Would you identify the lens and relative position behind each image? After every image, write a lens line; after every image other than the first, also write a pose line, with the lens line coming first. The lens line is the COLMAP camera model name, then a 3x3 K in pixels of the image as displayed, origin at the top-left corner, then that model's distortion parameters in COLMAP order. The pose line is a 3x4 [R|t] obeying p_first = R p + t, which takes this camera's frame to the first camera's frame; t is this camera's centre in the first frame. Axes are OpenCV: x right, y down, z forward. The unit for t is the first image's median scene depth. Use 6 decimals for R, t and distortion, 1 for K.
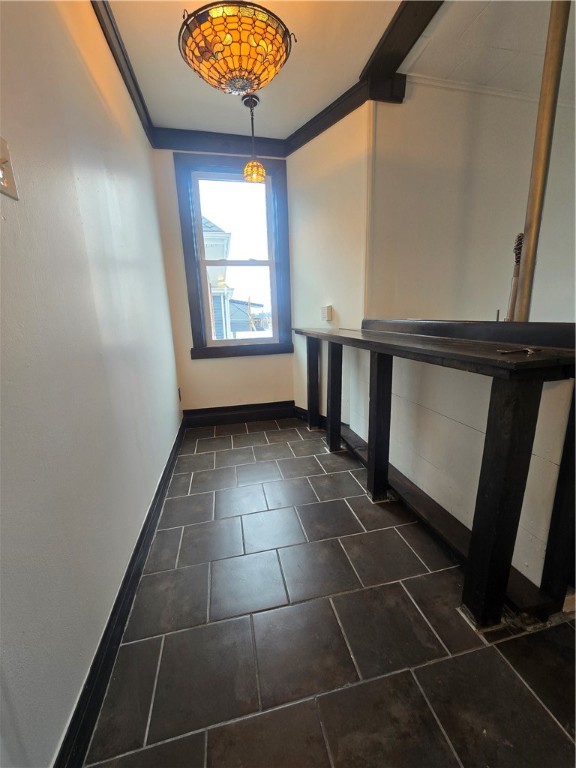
lens RADIAL K [[313.9, 0, 290.5], [0, 313.9, 385.3], [0, 0, 1]] dist [-0.006097, 0.001439]
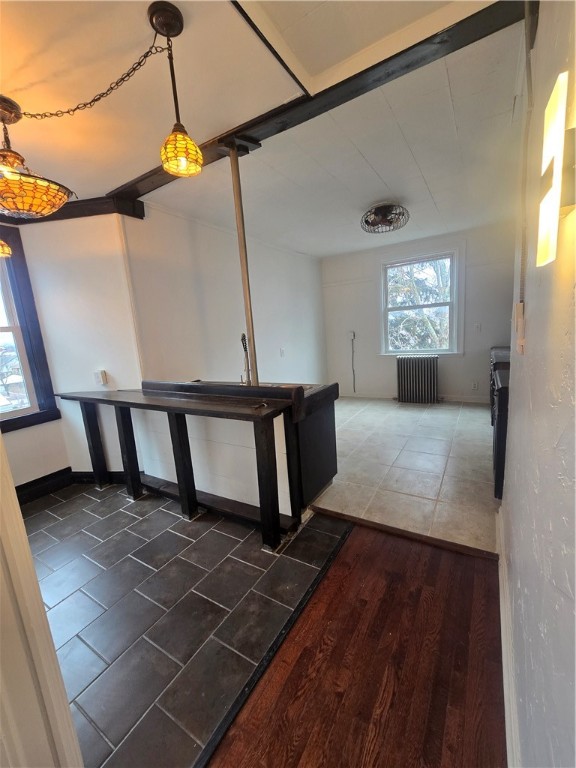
lens RADIAL K [[313.9, 0, 291.6], [0, 313.9, 389.9], [0, 0, 1]] dist [-0.006097, 0.001439]
pose [[0.692798, -0.157535, 0.703714, -0.260795], [0.206513, 0.978318, 0.015698, -0.093055], [-0.690929, 0.134450, 0.710310, -0.285863]]
